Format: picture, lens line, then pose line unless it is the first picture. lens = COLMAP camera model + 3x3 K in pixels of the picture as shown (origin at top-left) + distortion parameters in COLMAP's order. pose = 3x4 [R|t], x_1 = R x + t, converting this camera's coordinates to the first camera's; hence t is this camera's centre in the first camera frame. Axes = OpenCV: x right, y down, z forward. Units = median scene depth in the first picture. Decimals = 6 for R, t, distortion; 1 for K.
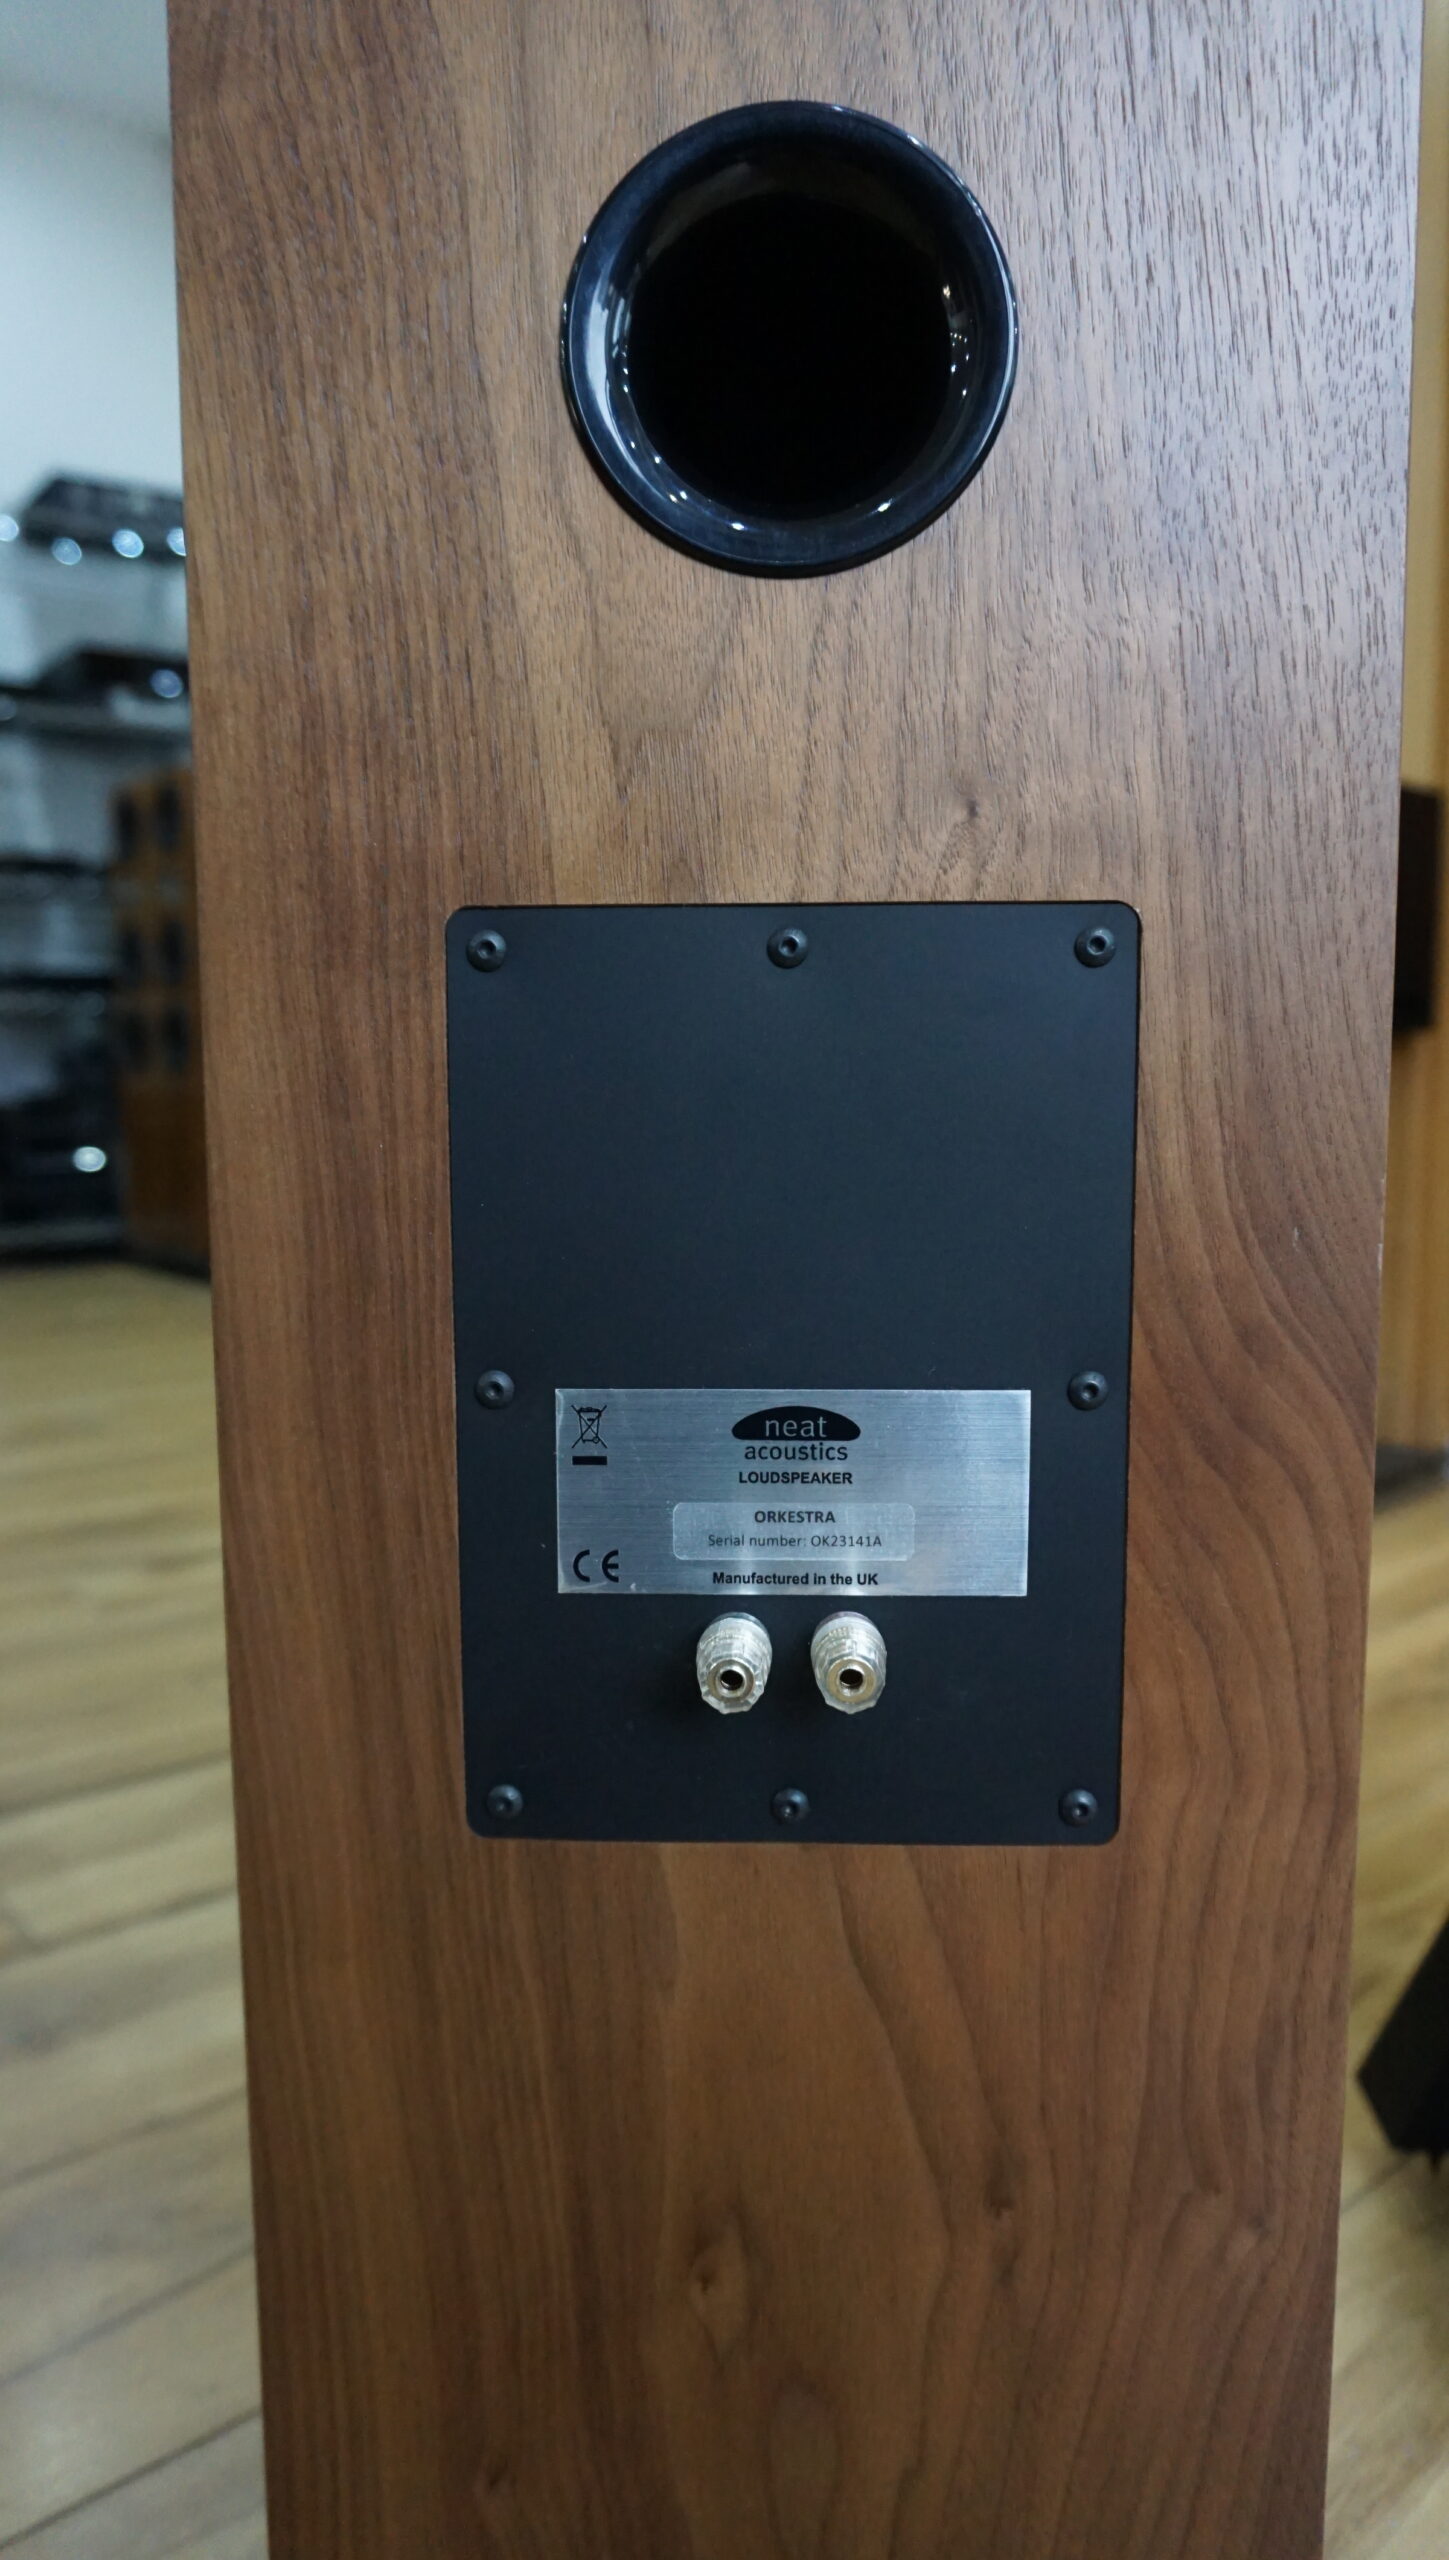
lens RADIAL K [[1726.4, 0, 733.2], [0, 1726.4, 1271.7], [0, 0, 1]] dist [-0.046726, 0.032148]
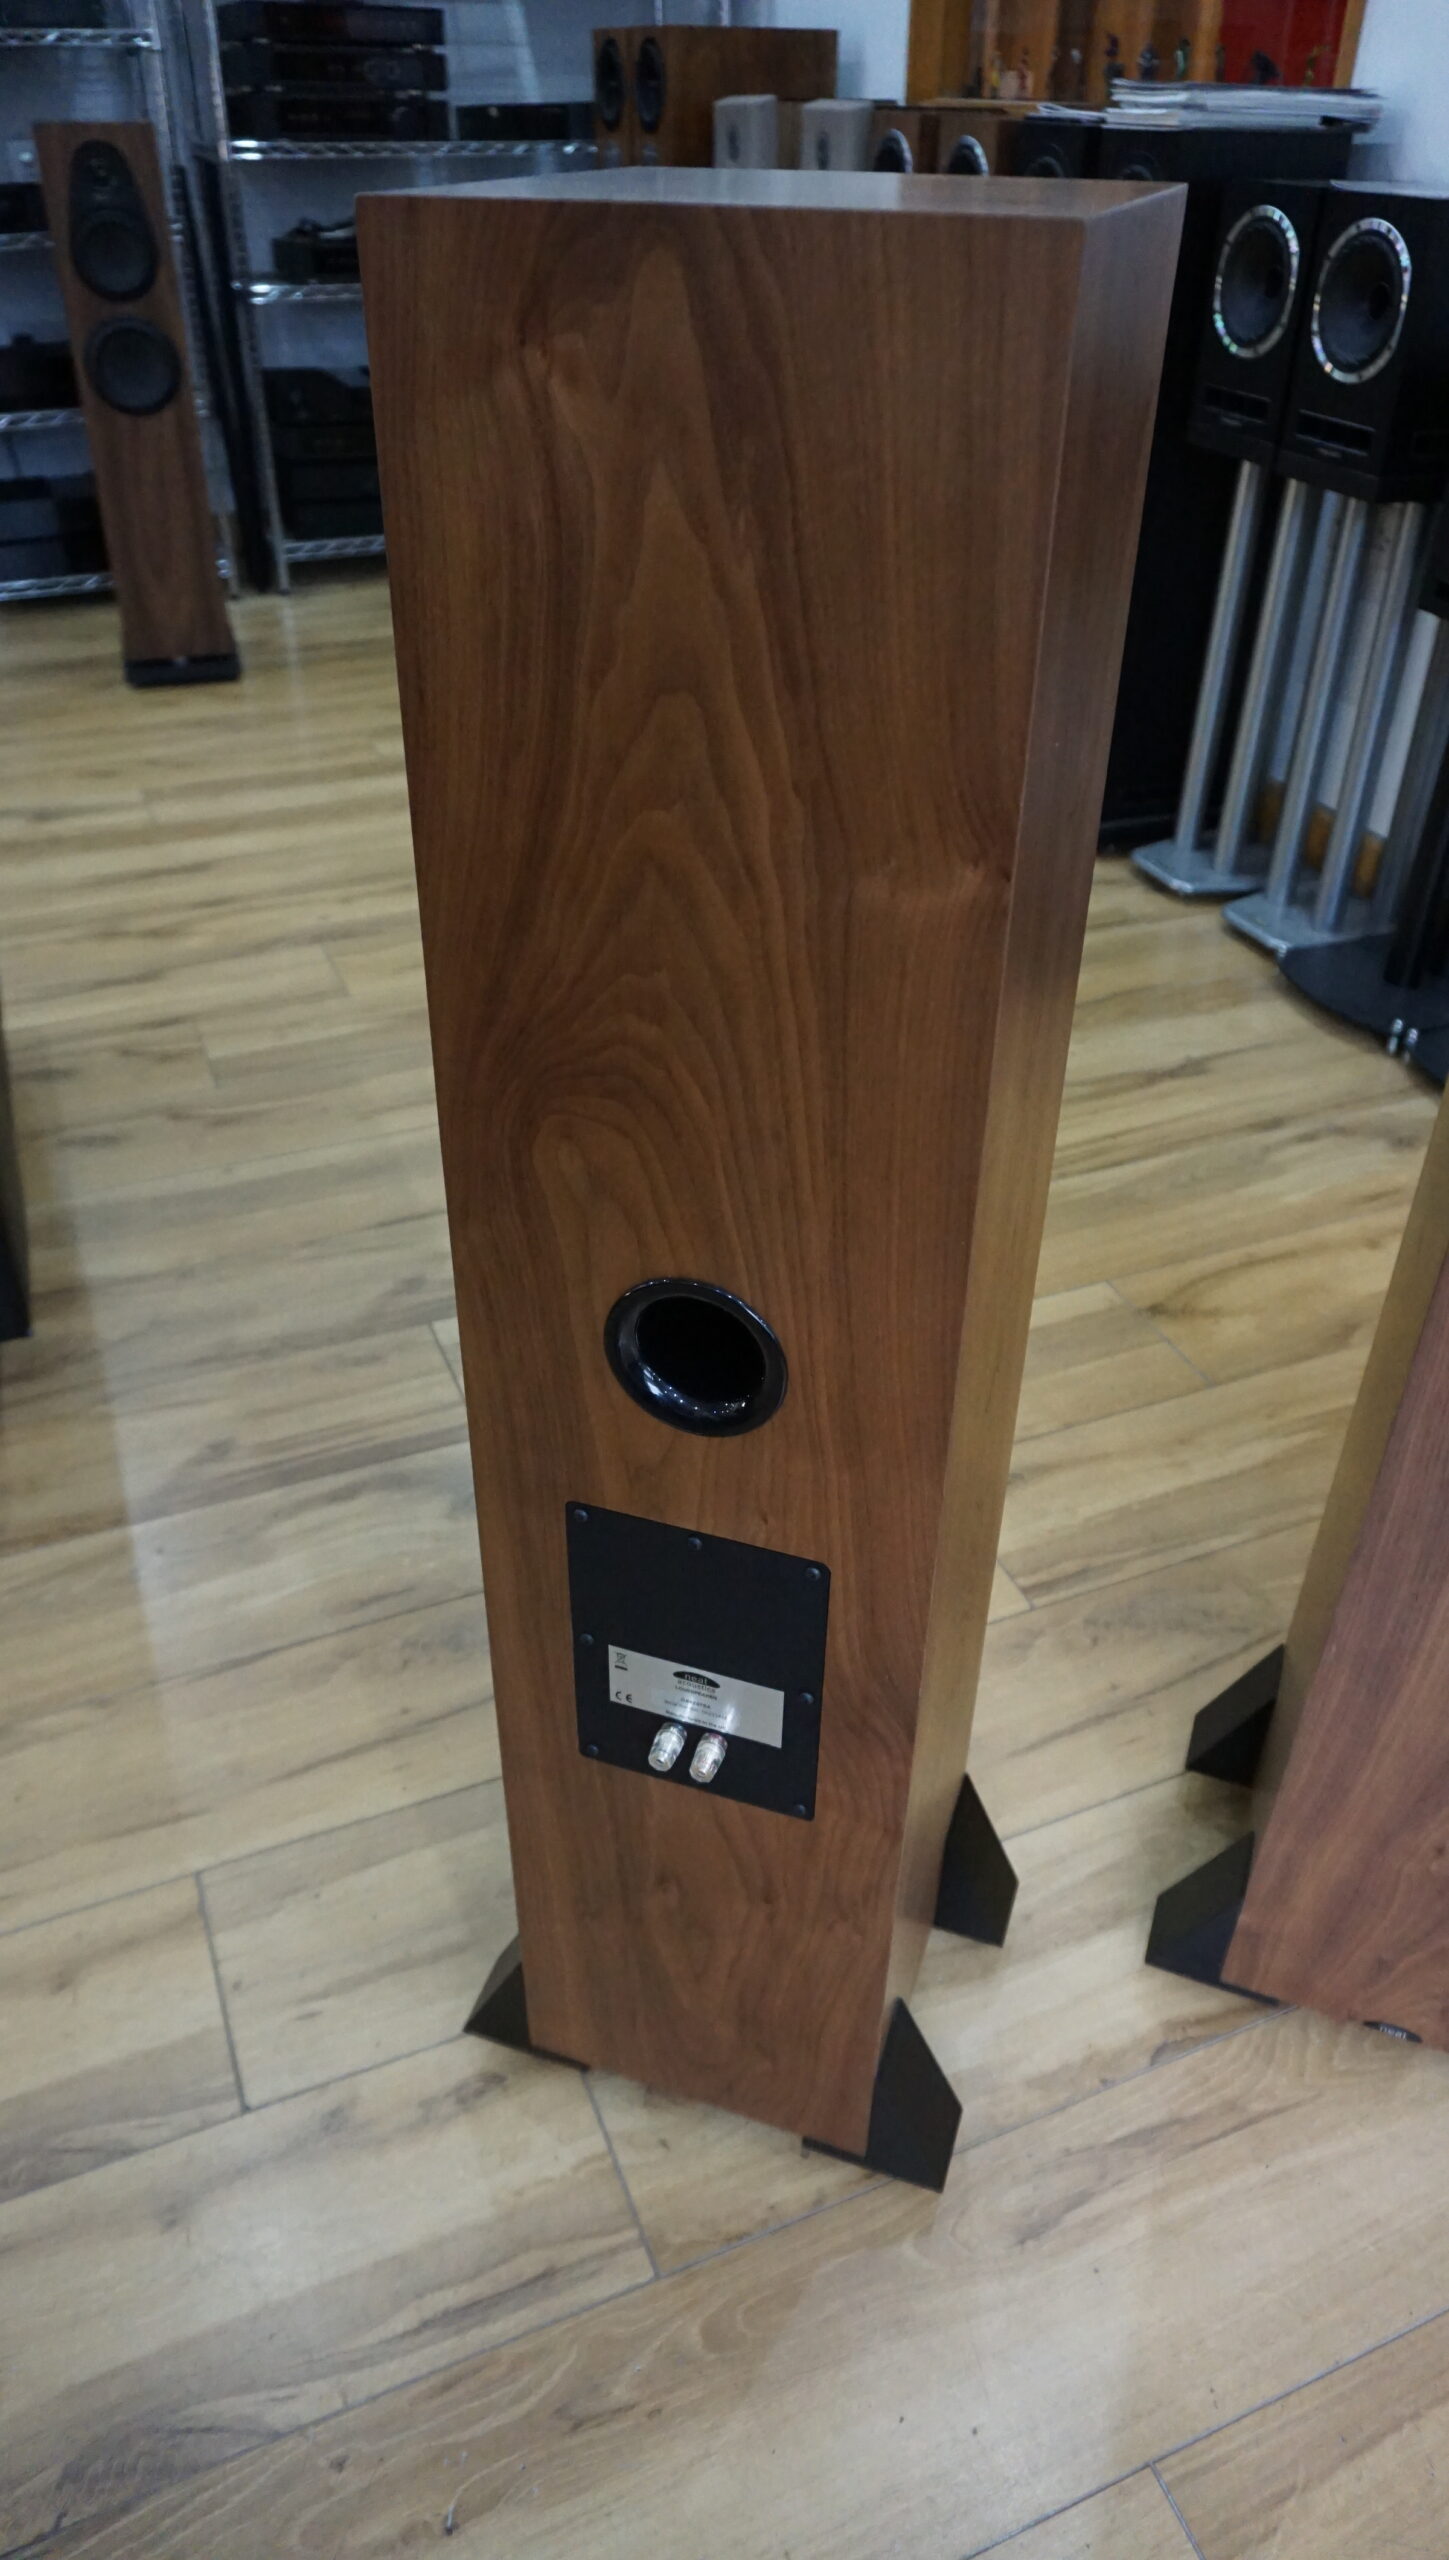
lens RADIAL K [[1726.4, 0, 727.0], [0, 1726.4, 1280.0], [0, 0, 1]] dist [-0.046726, 0.032148]
pose [[0.955145, 0.185065, -0.231189, 0.551586], [-0.050538, 0.871094, 0.488508, -1.649211], [0.291794, -0.454913, 0.841374, -0.850495]]
